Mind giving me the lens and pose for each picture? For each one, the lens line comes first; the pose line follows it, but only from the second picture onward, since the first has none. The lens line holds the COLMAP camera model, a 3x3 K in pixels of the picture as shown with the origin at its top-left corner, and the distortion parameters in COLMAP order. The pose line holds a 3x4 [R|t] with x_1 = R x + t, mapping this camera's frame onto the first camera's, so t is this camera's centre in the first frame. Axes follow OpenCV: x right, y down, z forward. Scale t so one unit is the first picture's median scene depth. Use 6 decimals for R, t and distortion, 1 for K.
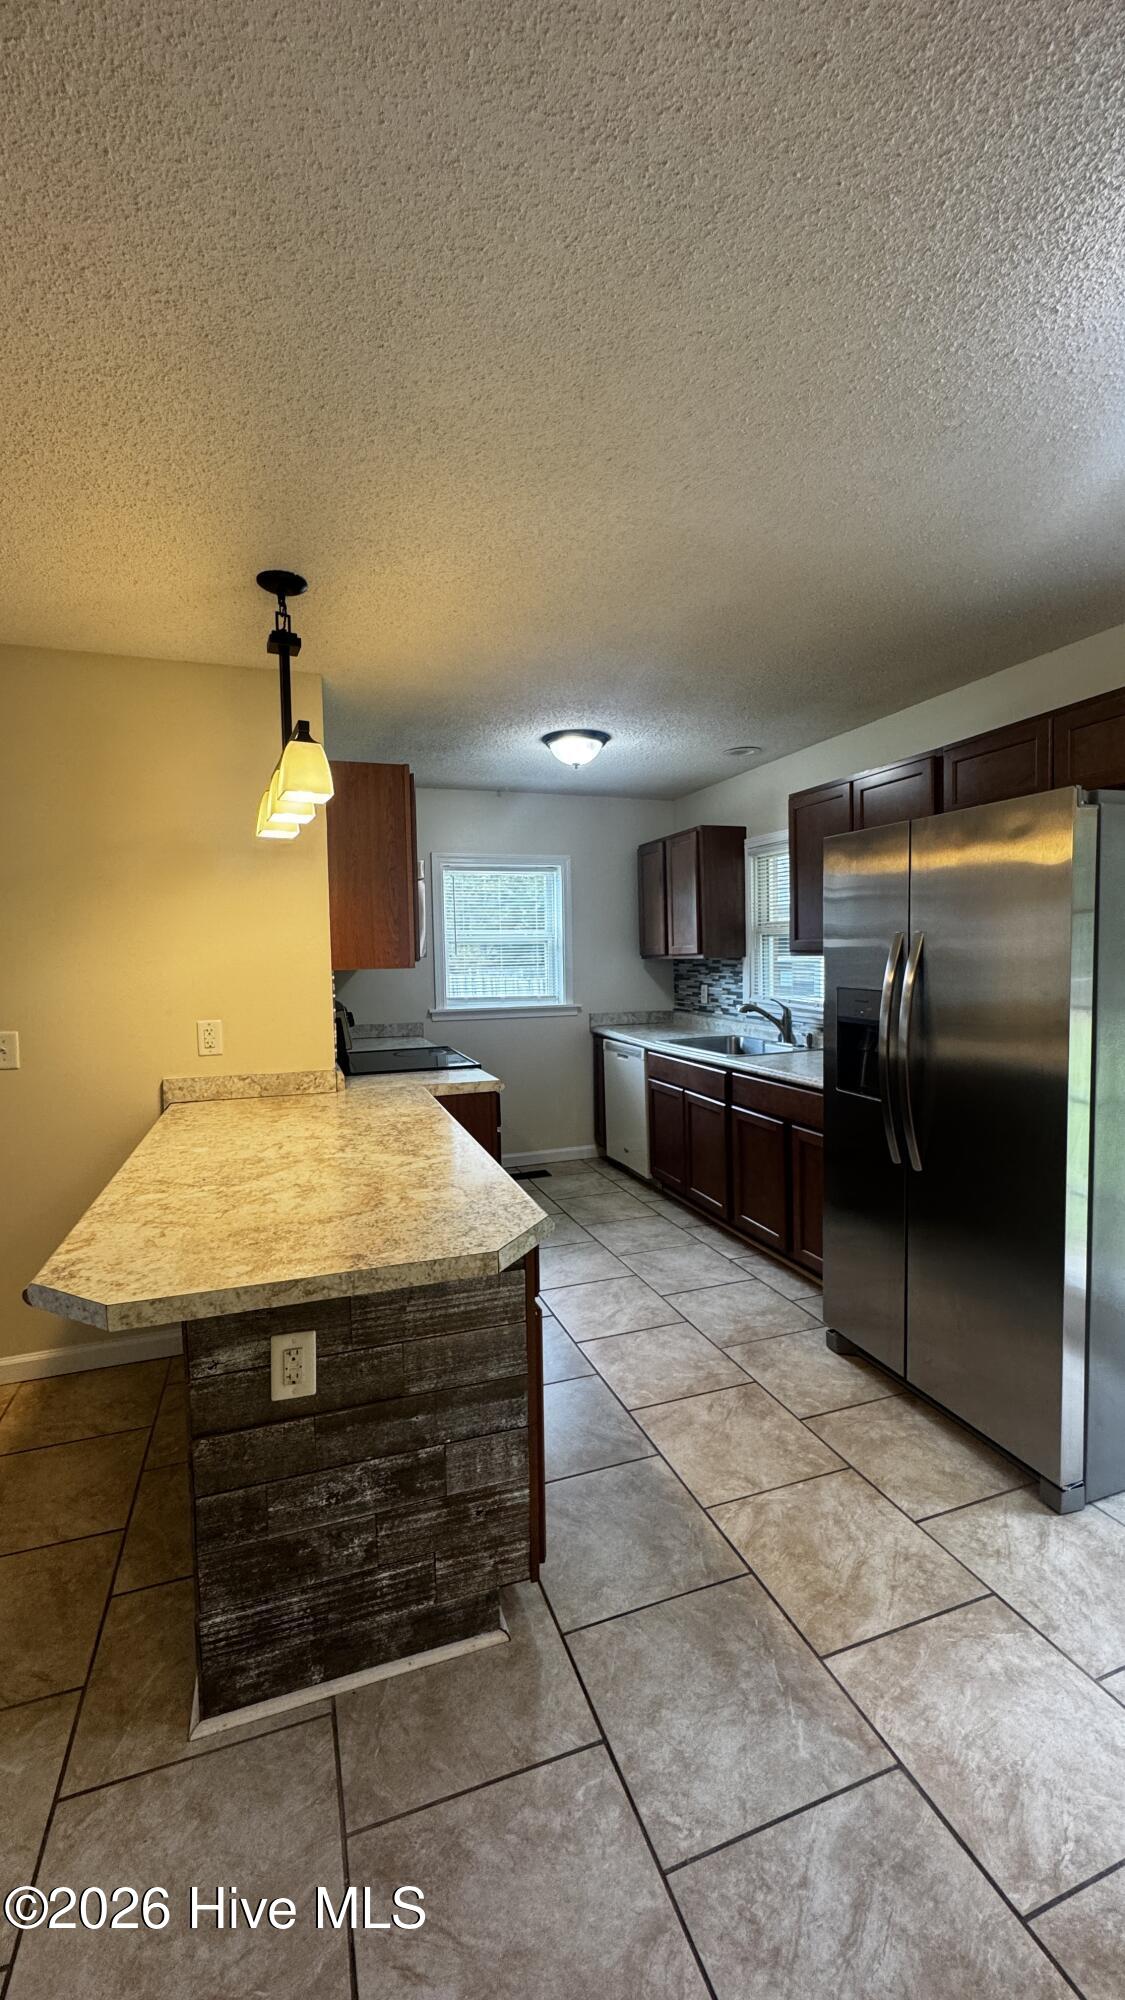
lens RADIAL K [[798.3, 0, 551.9], [0, 798.3, 993.9], [0, 0, 1]] dist [-0.003250, 0.000236]
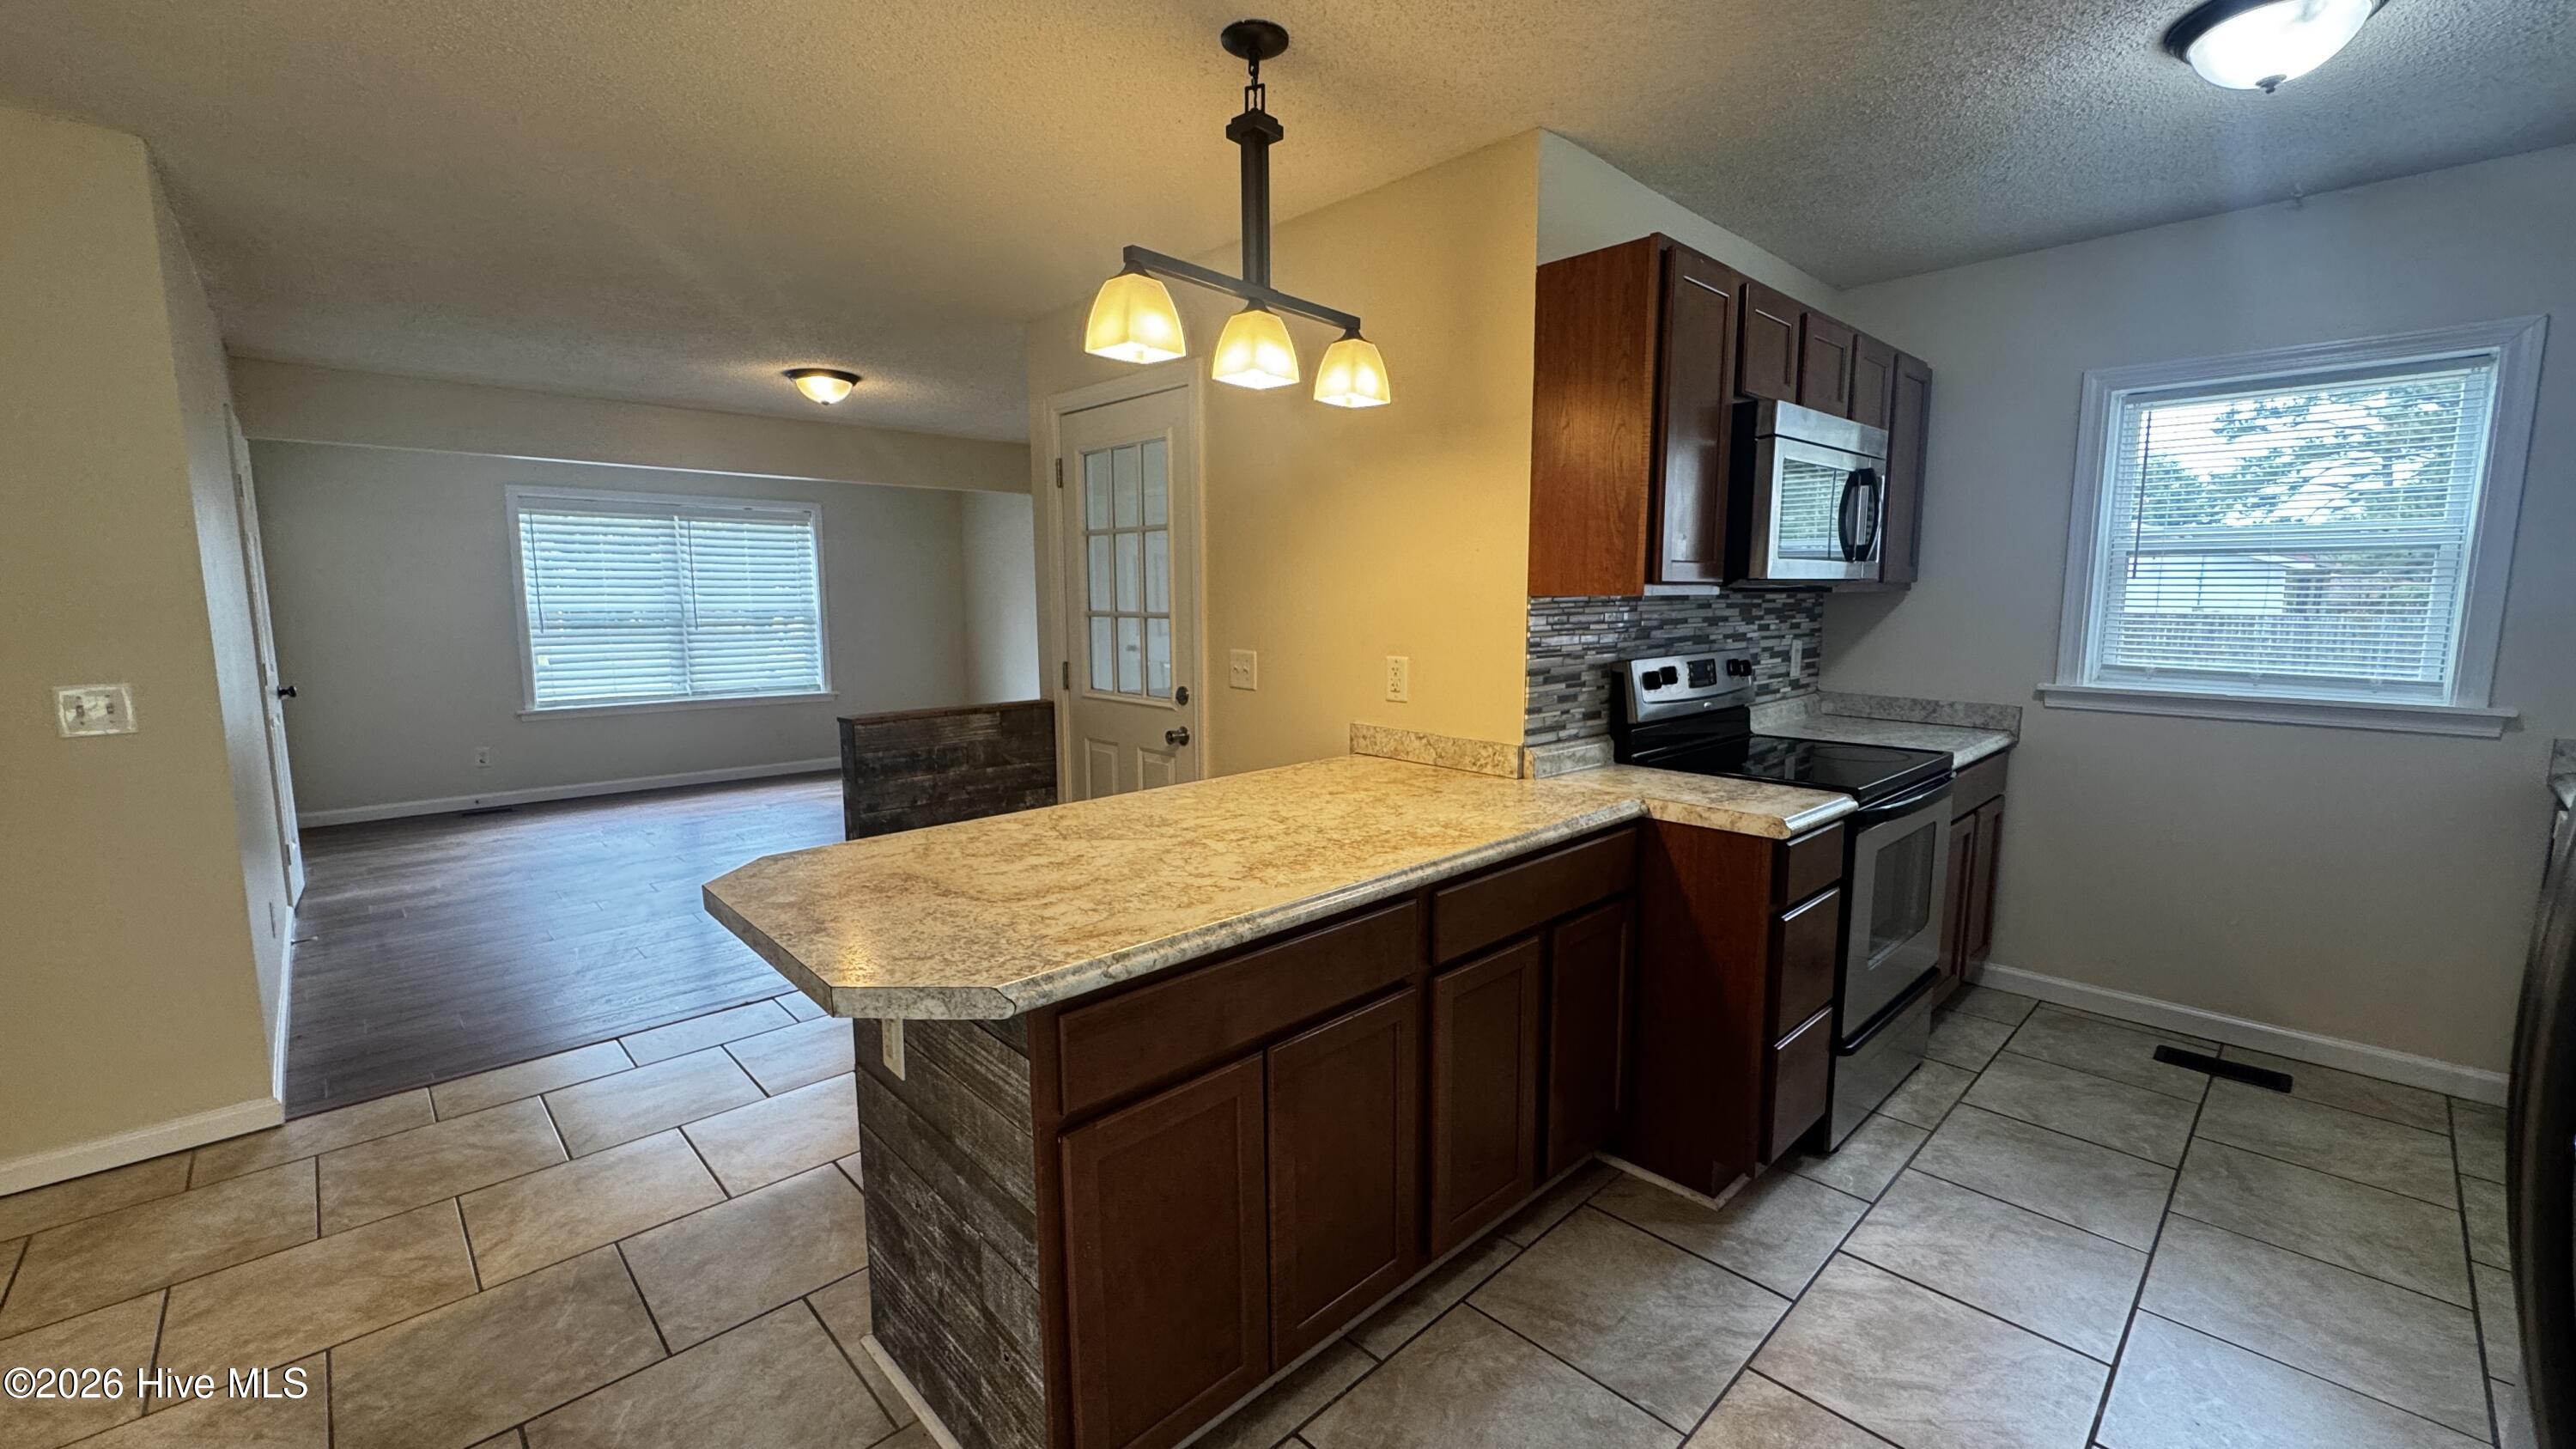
lens RADIAL K [[1028.4, 0, 1297.2], [0, 1028.4, 721.2], [0, 0, 1]] dist [-0.003250, 0.000236]
pose [[0.419229, 0.132767, -0.898120, 0.673209], [-0.053265, 0.991142, 0.121655, -0.032118], [0.906317, -0.003163, 0.422587, 0.750457]]
